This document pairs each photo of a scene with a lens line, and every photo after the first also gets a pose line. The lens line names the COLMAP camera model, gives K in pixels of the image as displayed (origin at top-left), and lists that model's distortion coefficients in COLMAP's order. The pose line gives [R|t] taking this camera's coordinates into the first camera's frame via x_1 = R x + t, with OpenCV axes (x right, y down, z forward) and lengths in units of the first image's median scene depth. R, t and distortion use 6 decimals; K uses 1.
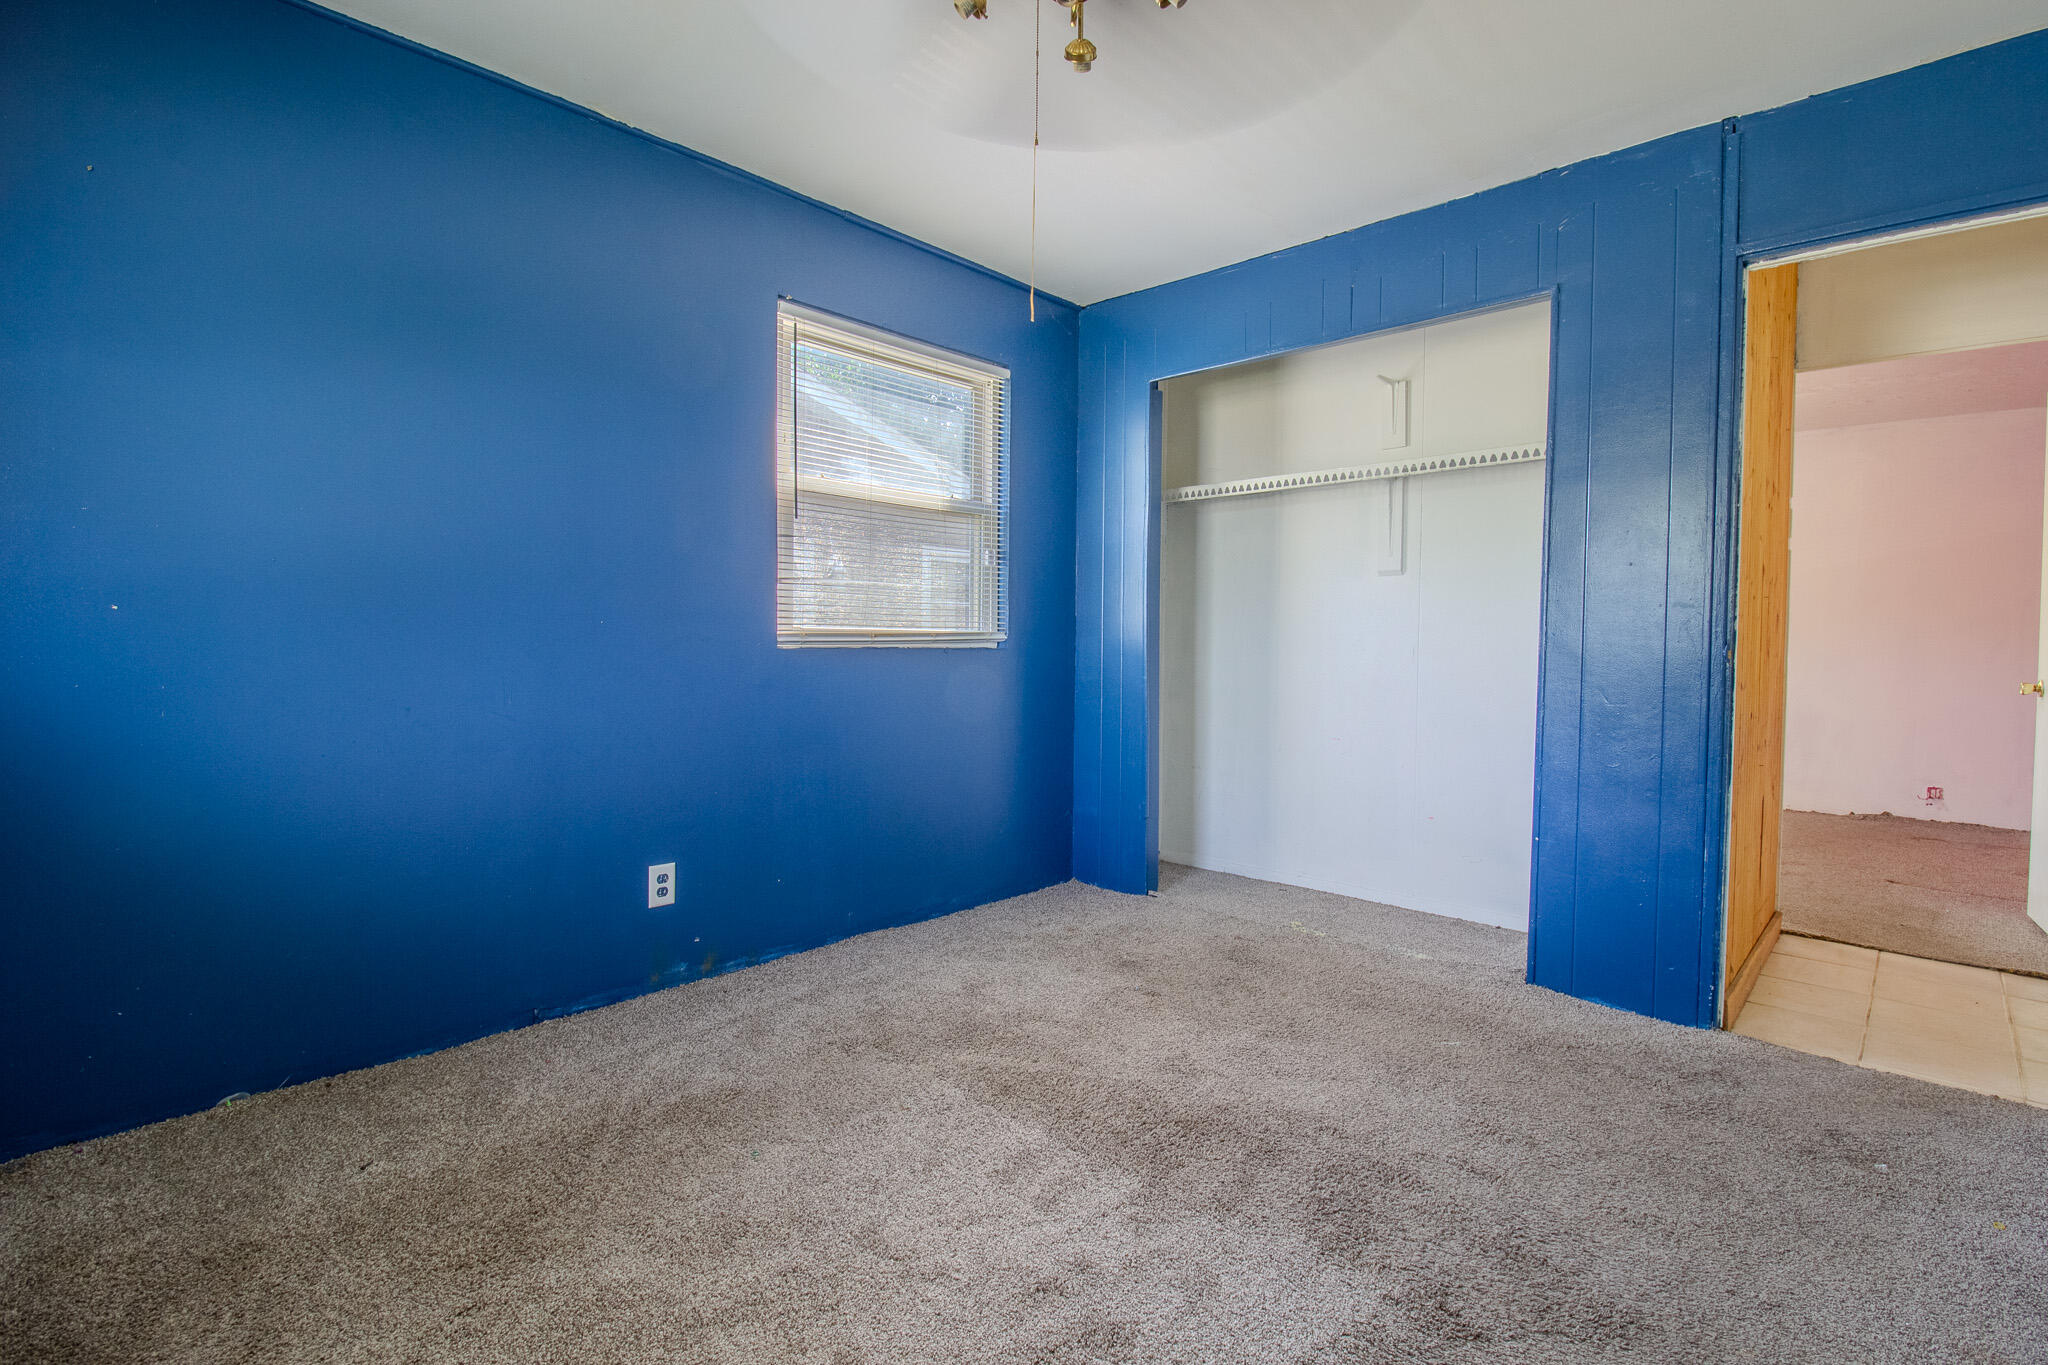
lens RADIAL K [[989.8, 0, 1053.5], [0, 989.8, 669.9], [0, 0, 1]] dist [0.005412, -0.015943]
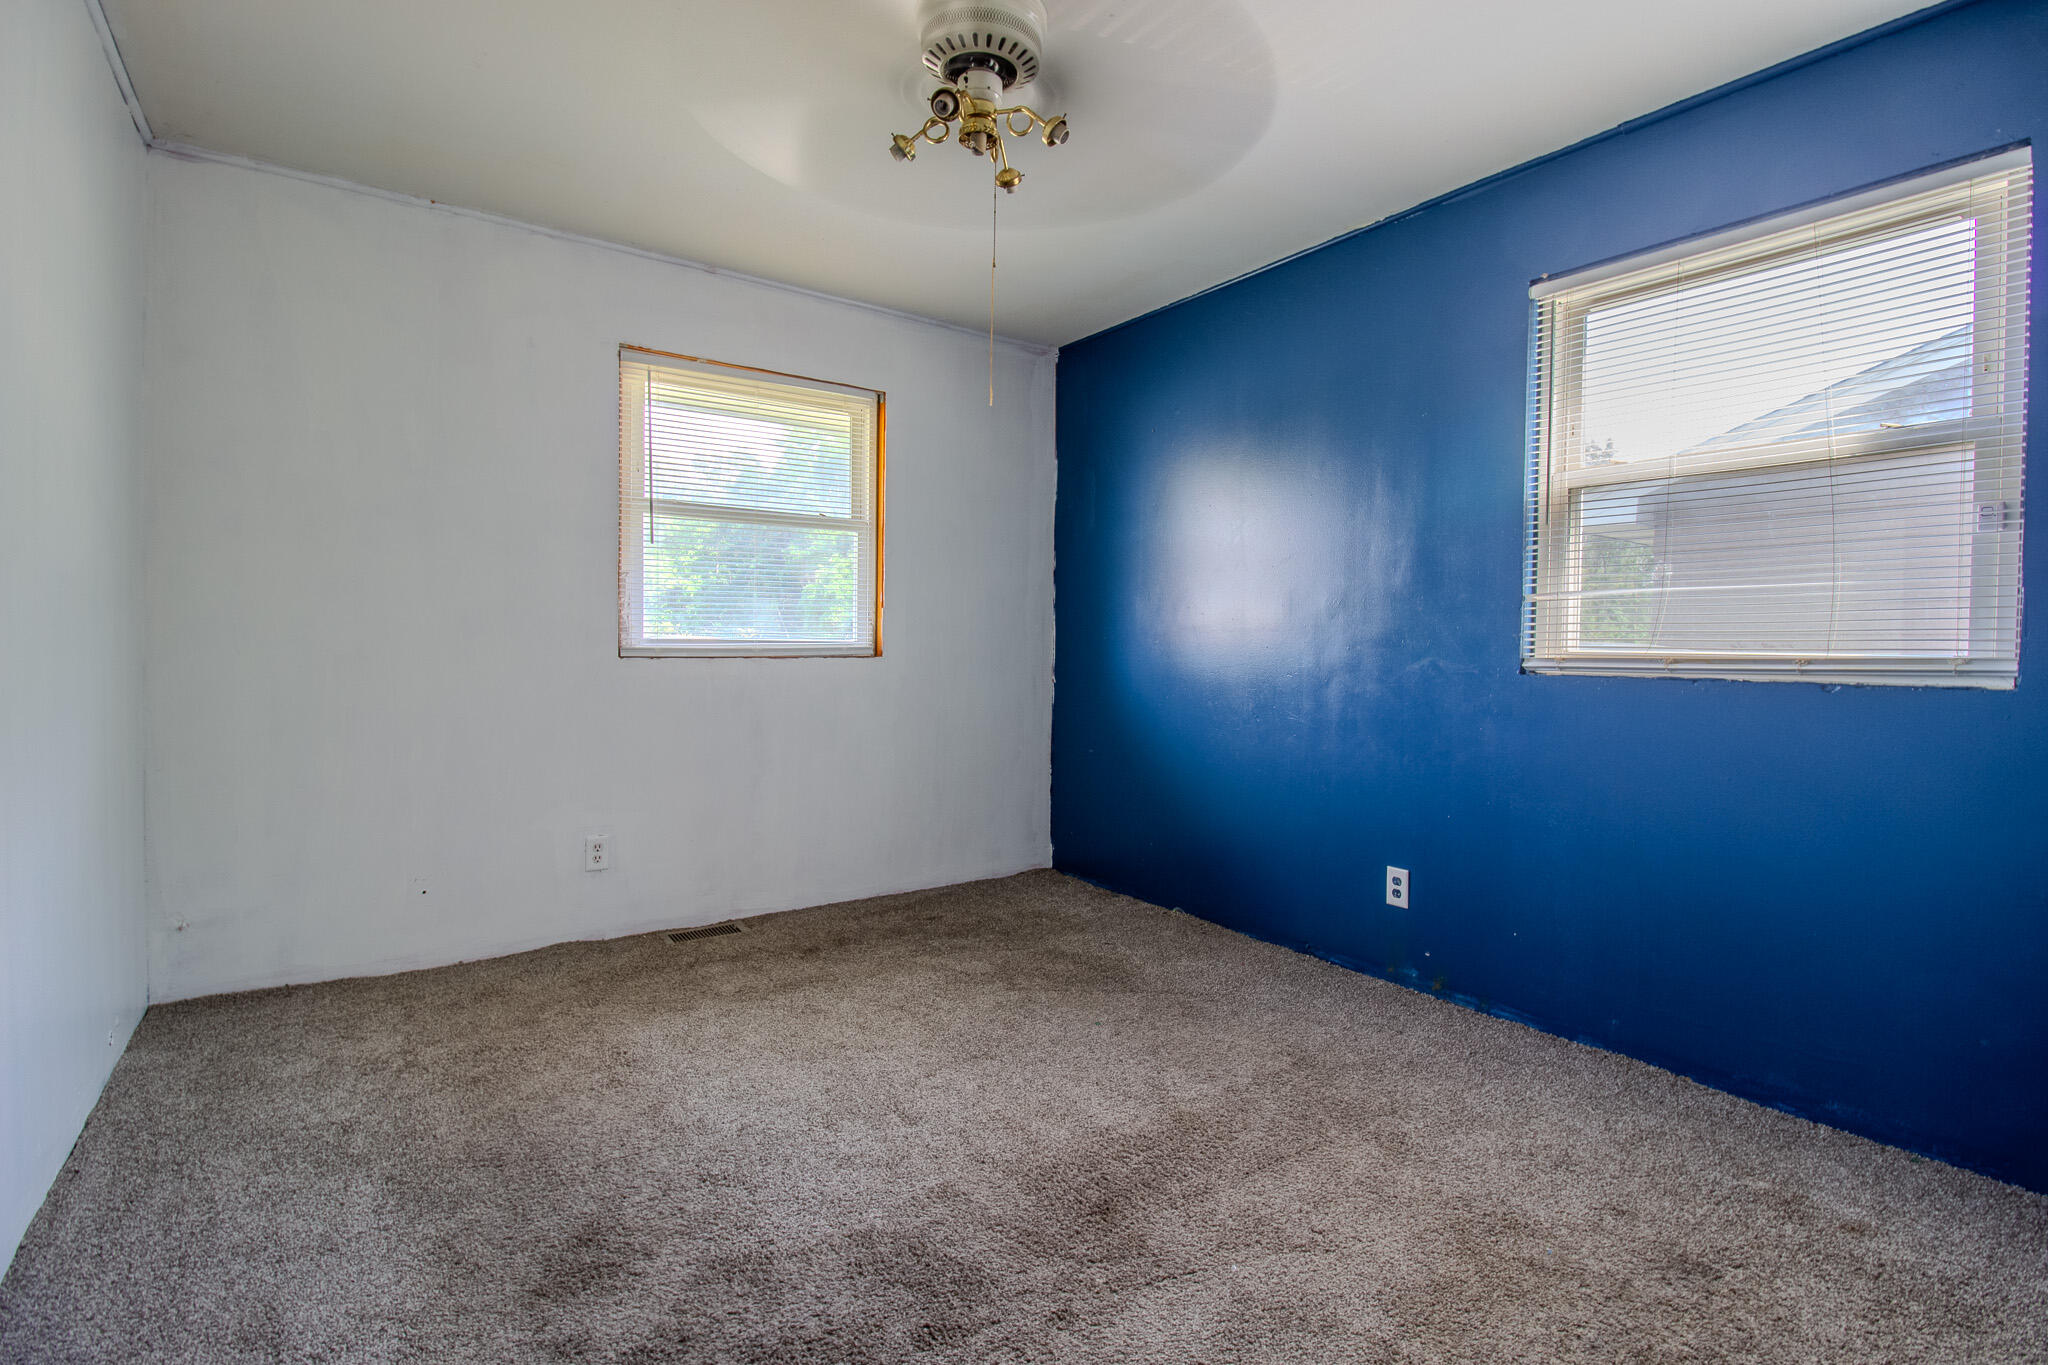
lens RADIAL K [[989.8, 0, 1053.5], [0, 989.8, 669.9], [0, 0, 1]] dist [0.005412, -0.015943]
pose [[-0.226314, -0.000960, -0.974054, 0.760040], [-0.051098, 0.998634, 0.010888, -0.015465], [0.972713, 0.052237, -0.226053, 0.865690]]
